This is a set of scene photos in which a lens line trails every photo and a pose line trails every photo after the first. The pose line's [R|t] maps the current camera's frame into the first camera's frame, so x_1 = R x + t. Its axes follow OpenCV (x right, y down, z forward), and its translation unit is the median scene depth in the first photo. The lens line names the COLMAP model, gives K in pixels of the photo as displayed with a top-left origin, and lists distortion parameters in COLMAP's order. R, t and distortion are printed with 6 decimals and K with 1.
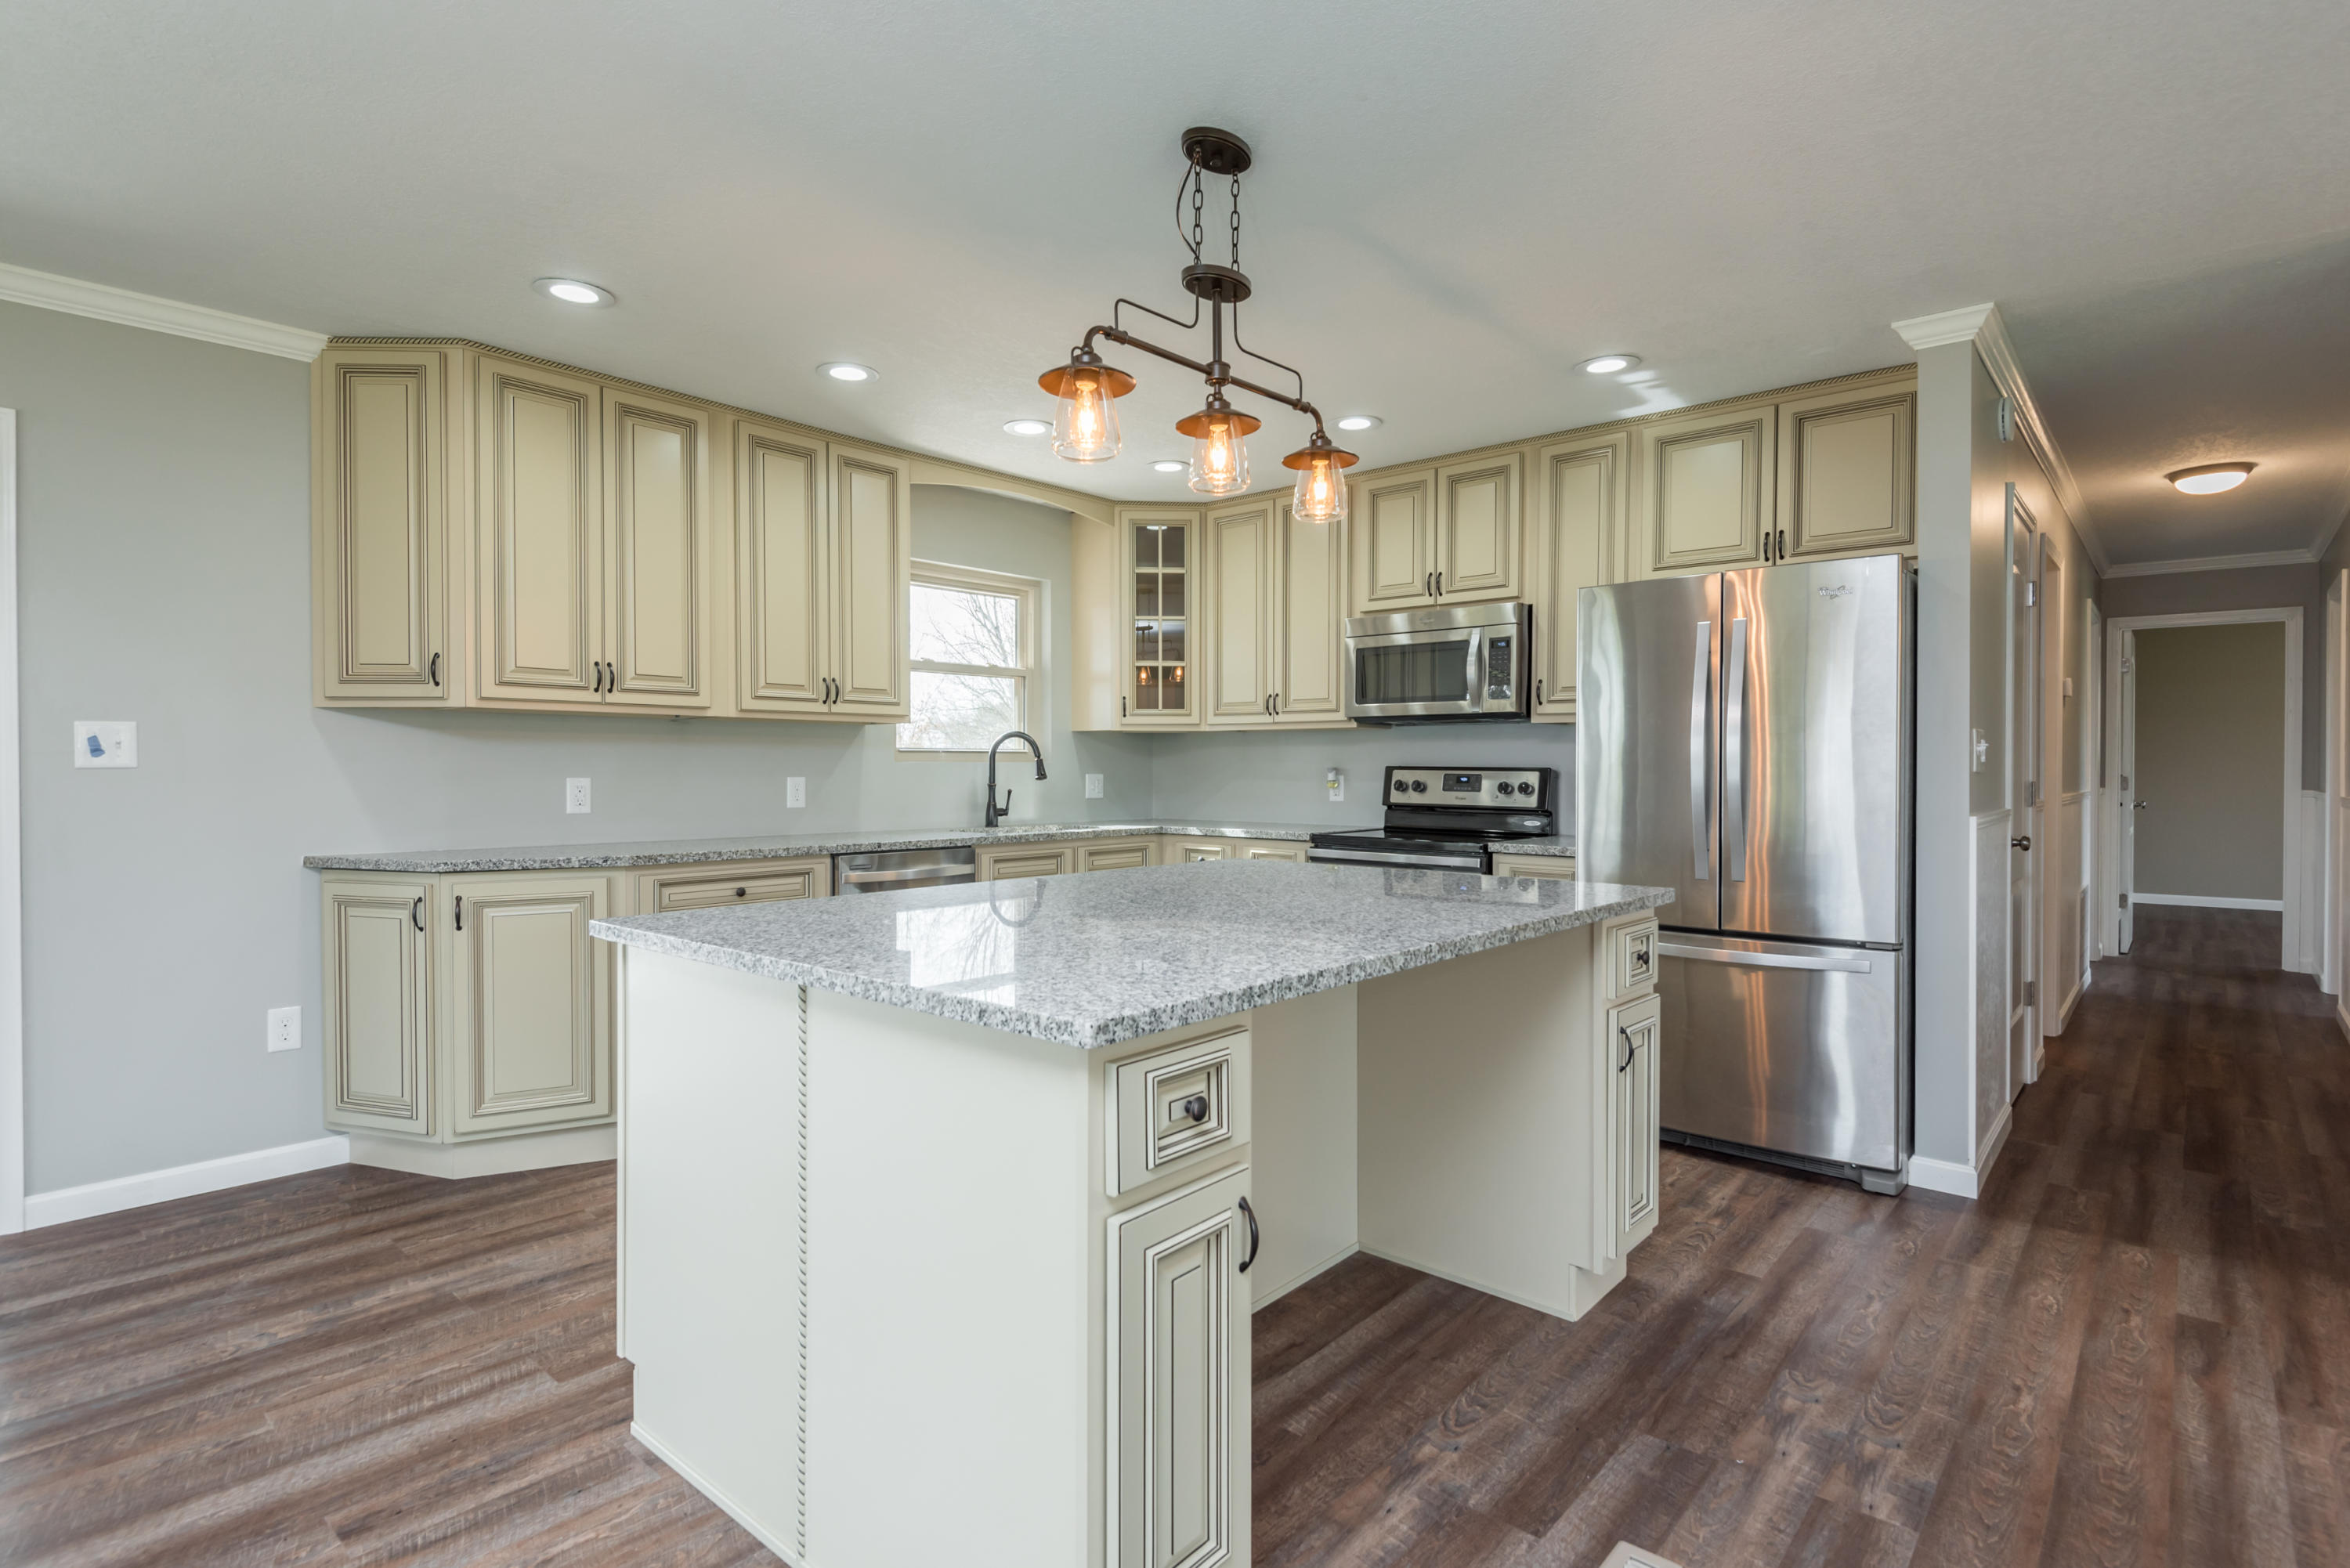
lens RADIAL K [[1162.8, 0, 1160.7], [0, 1162.8, 783.4], [0, 0, 1]] dist [0.003501, -0.003932]
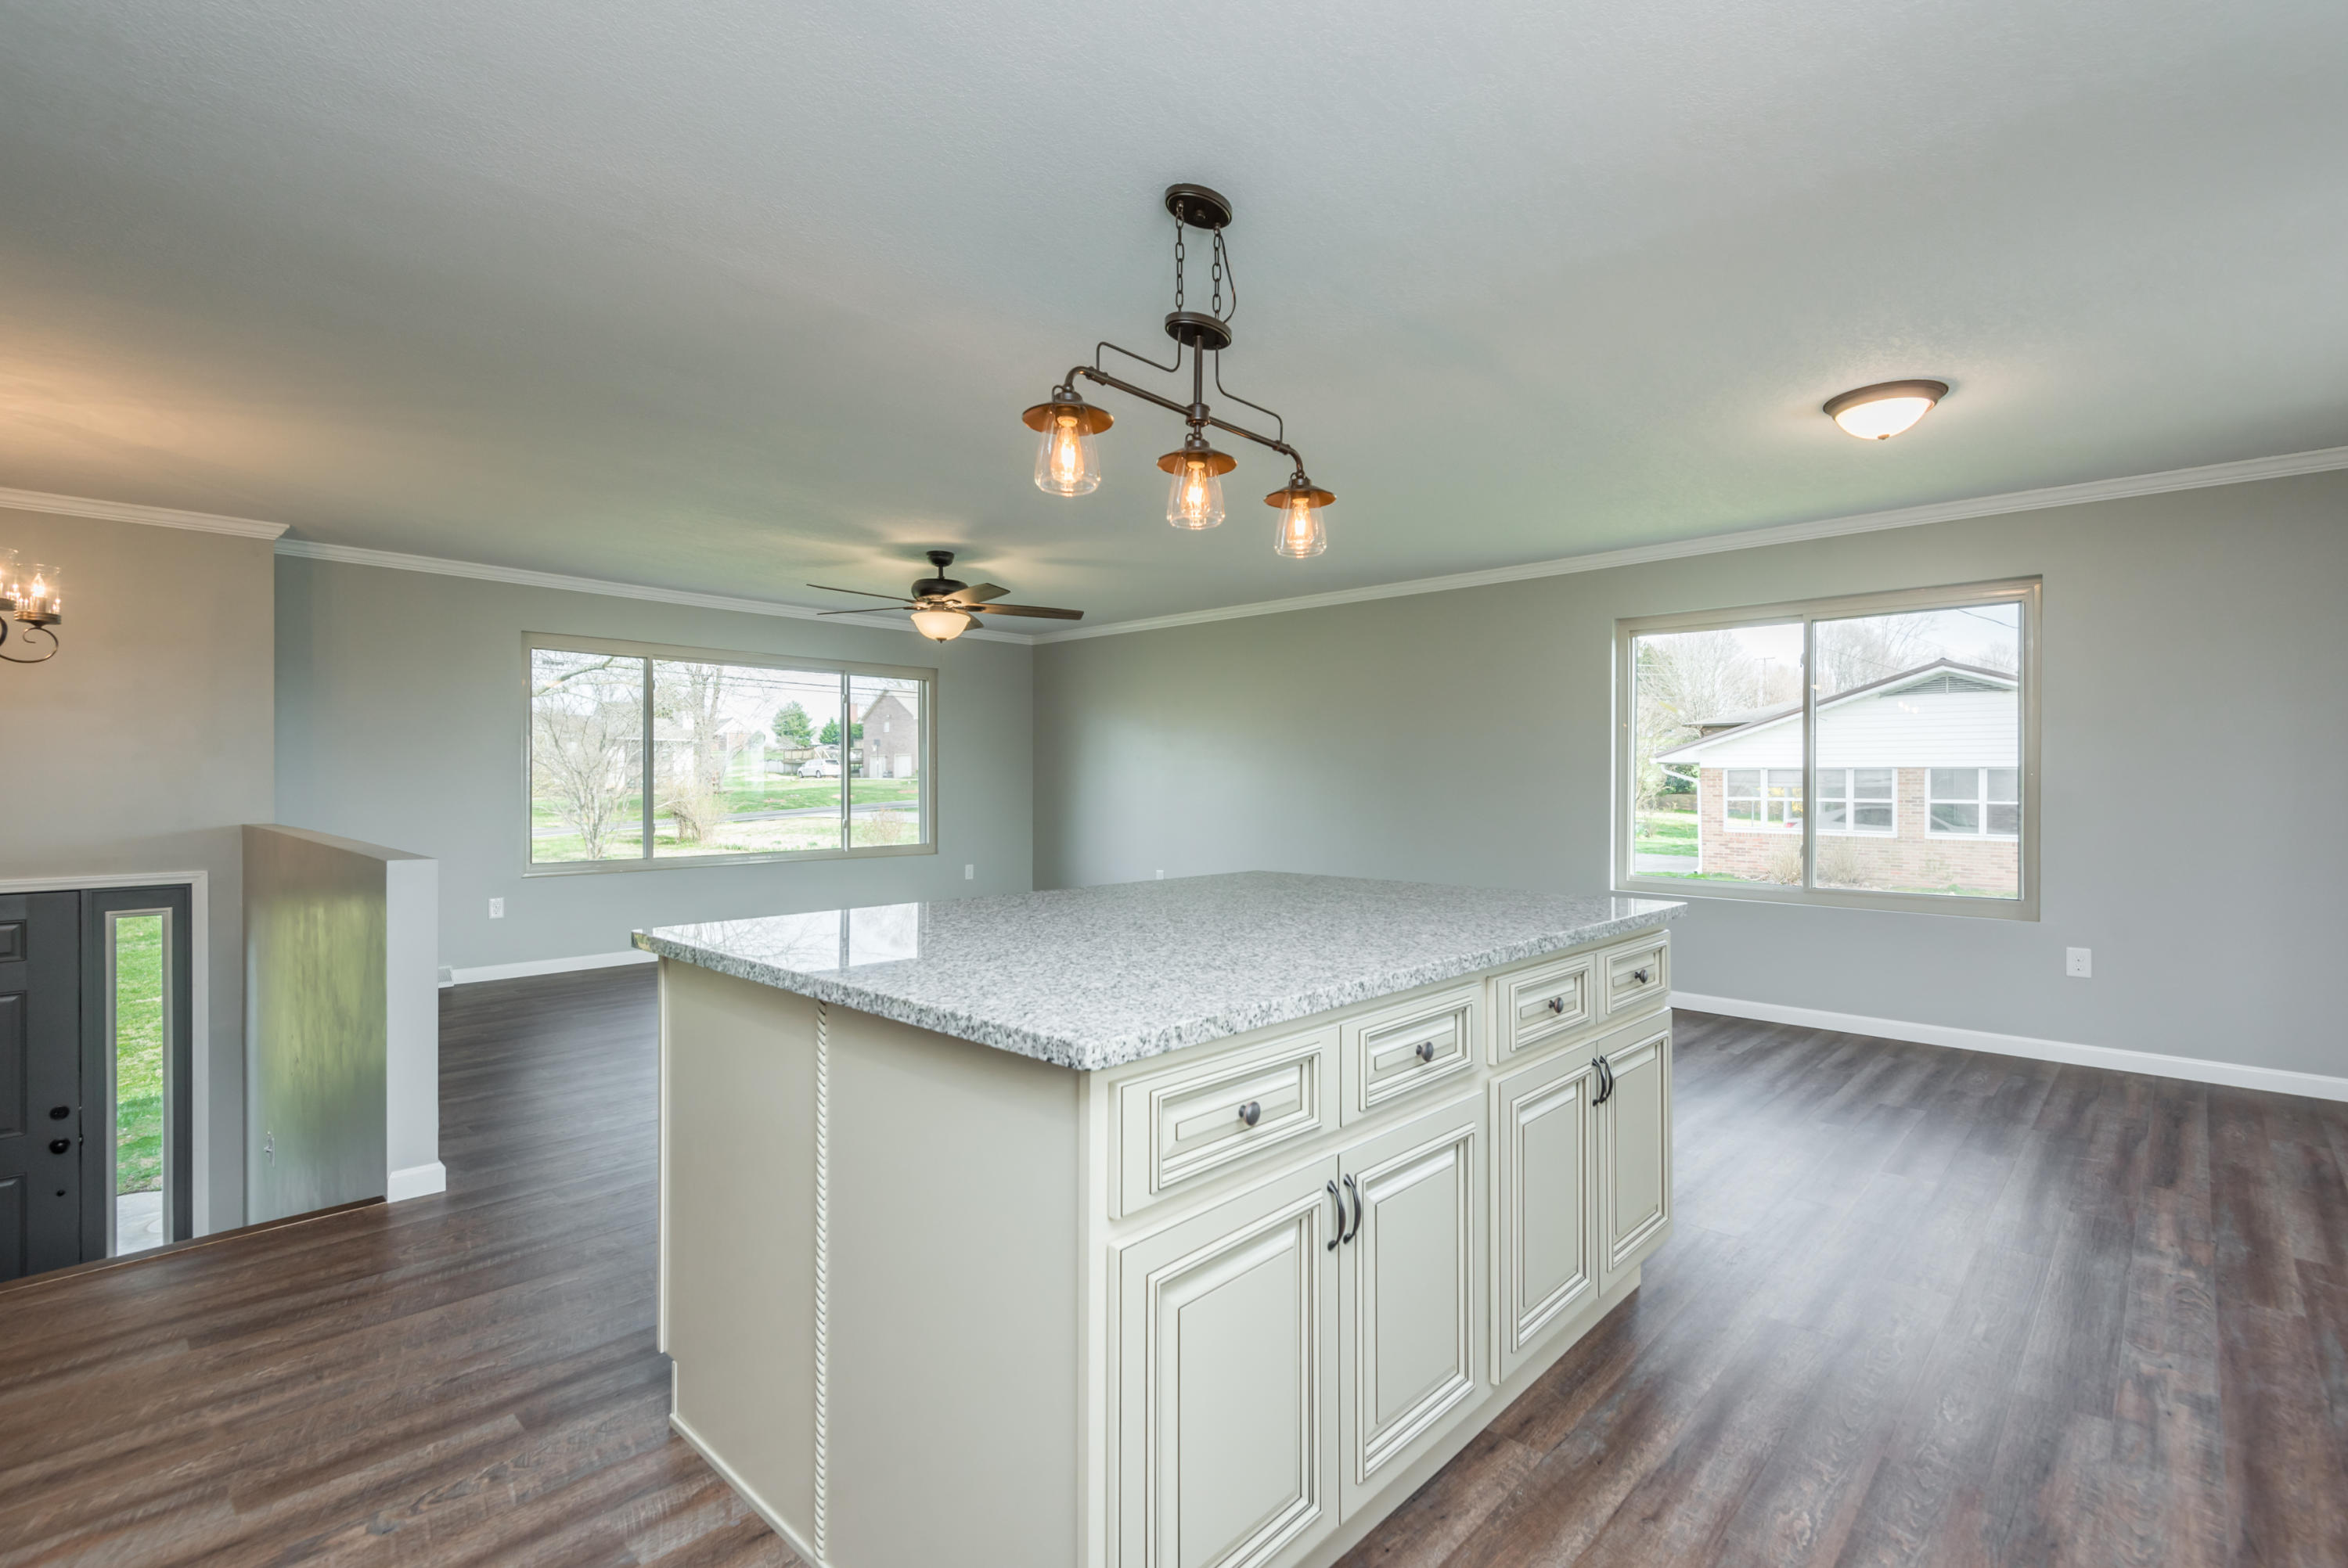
lens RADIAL K [[1062.6, 0, 1163.2], [0, 1062.6, 789.9], [0, 0, 1]] dist [0.021931, -0.010951]
pose [[-0.999427, -0.002534, 0.033746, 0.030178], [-0.001849, 0.999792, 0.020311, -0.018638], [-0.033791, 0.020237, -0.999224, 1.291248]]
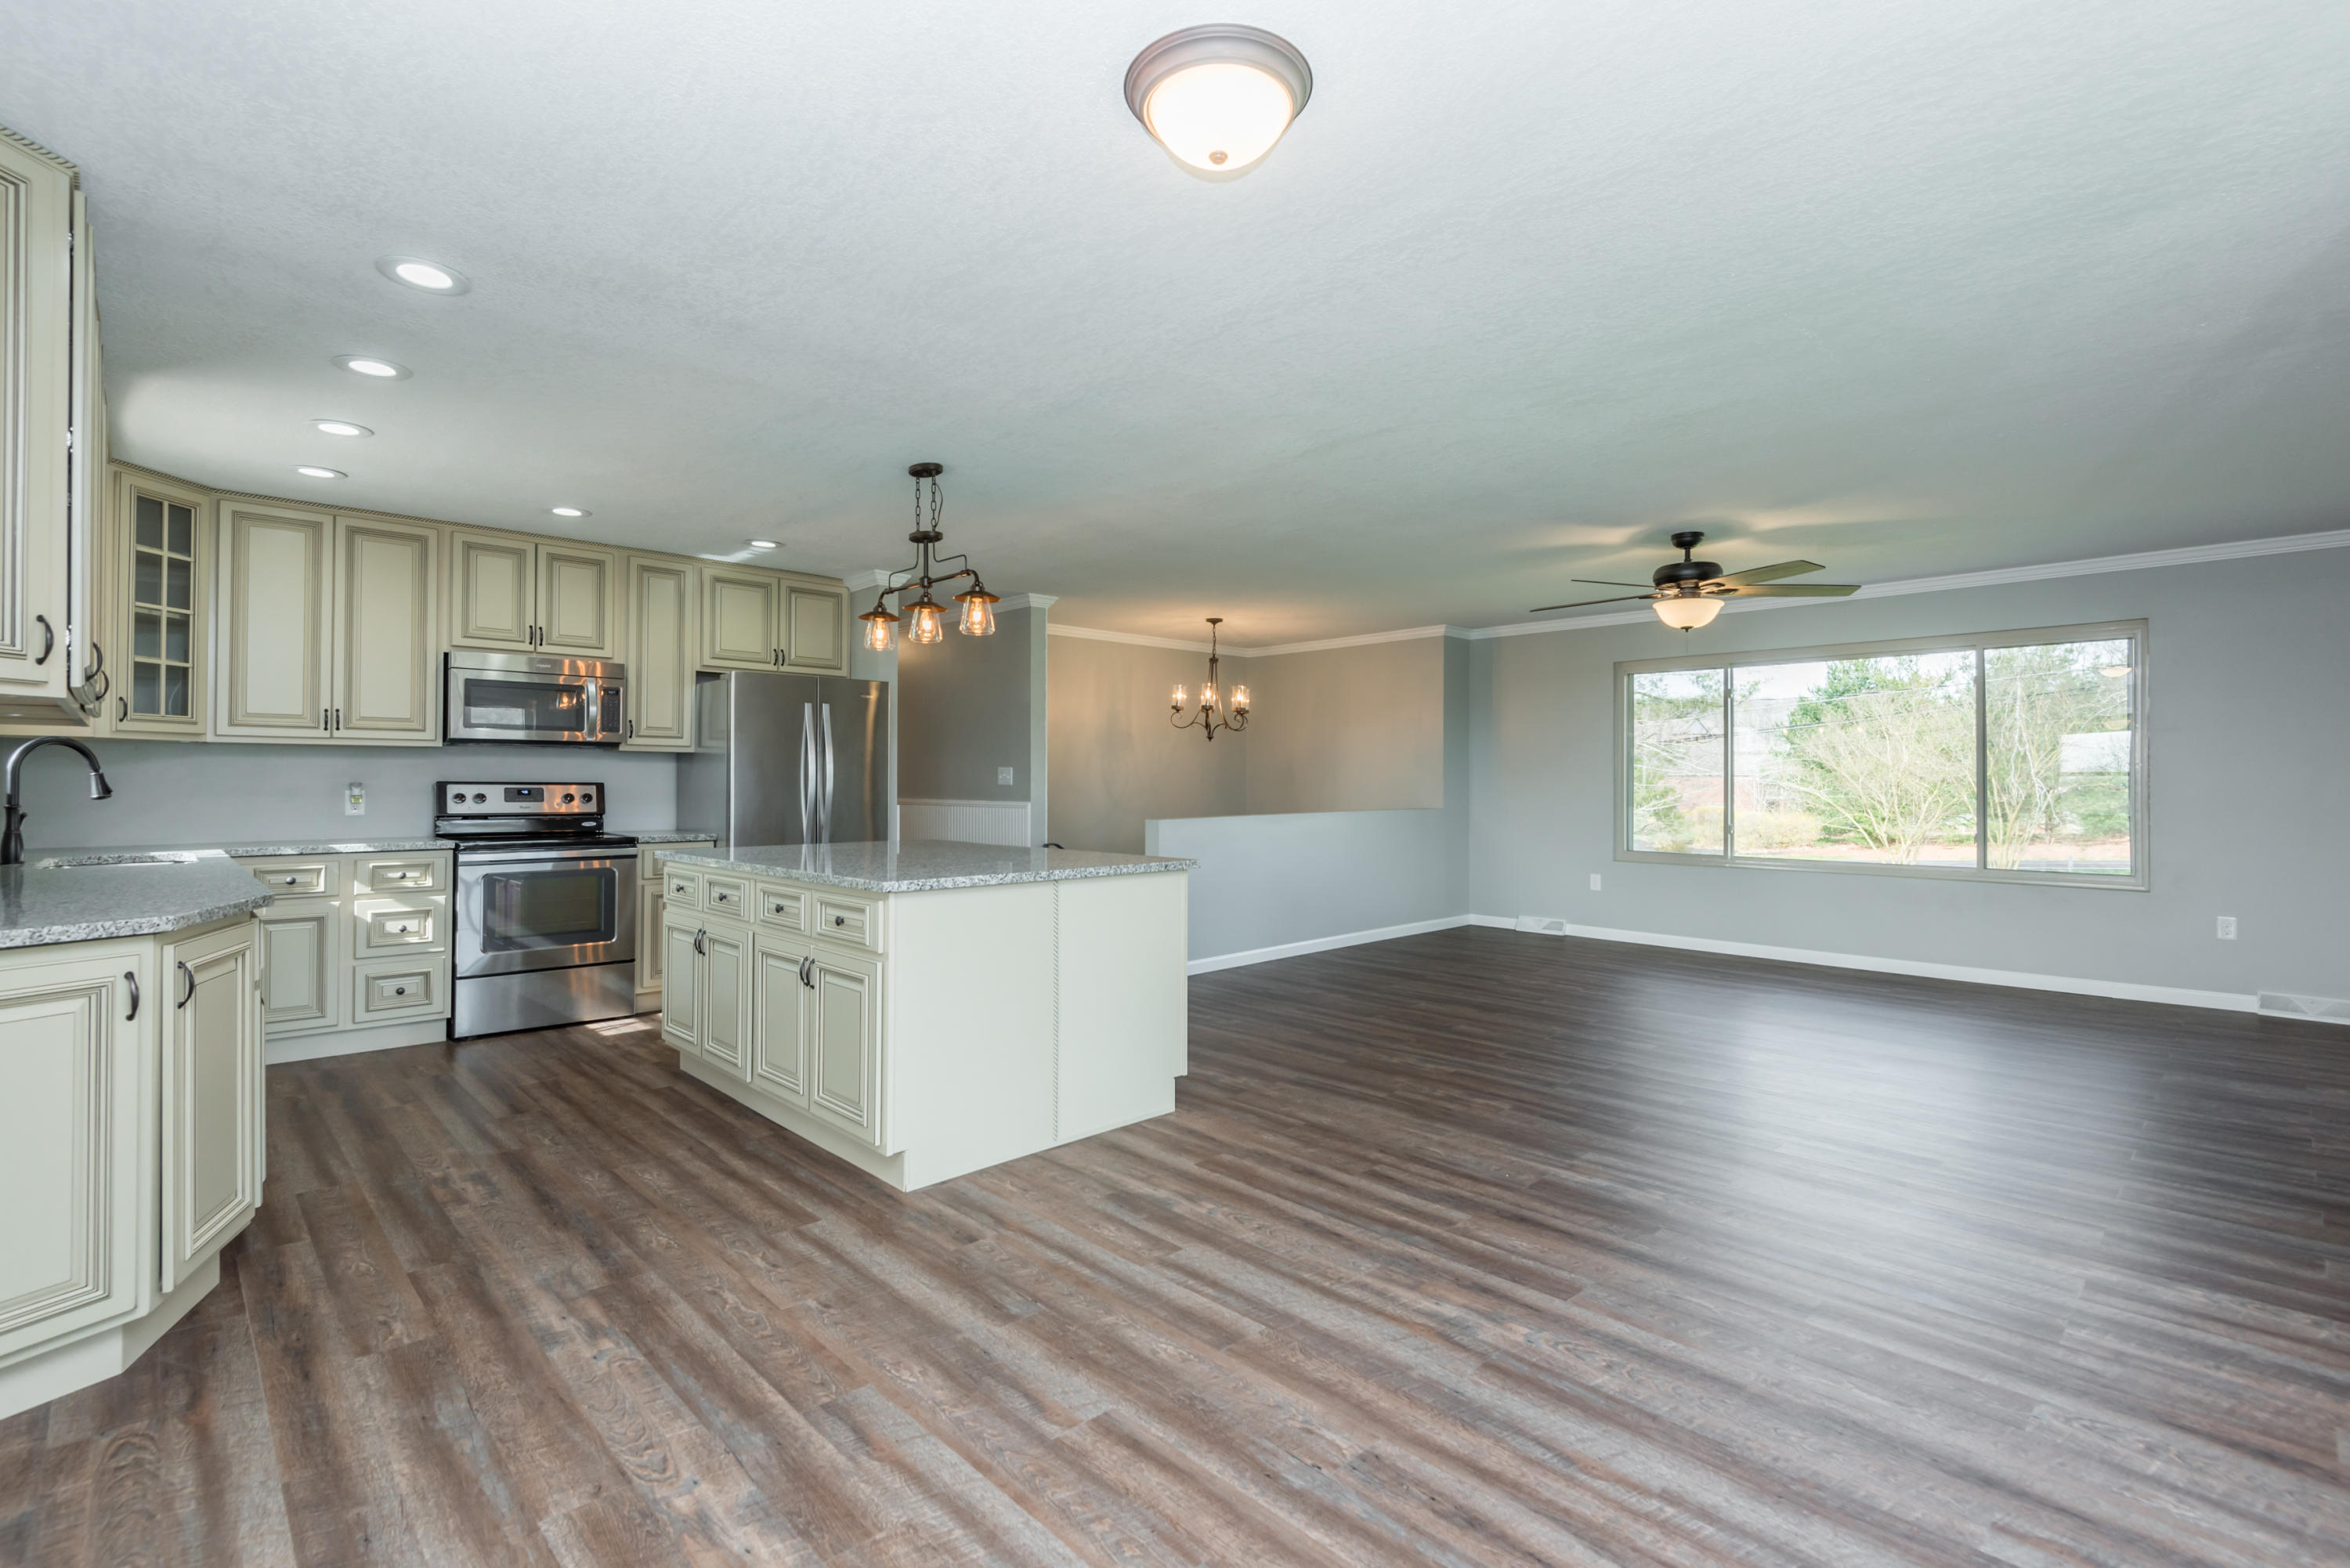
lens RADIAL K [[1063.5, 0, 1182.5], [0, 1063.5, 771.5], [0, 0, 1]] dist [0.021931, -0.010951]
pose [[0.072117, 0.008950, 0.997356, -1.110506], [0.012543, 0.999873, -0.009880, -0.006516], [-0.997317, 0.013222, 0.071995, 0.288499]]
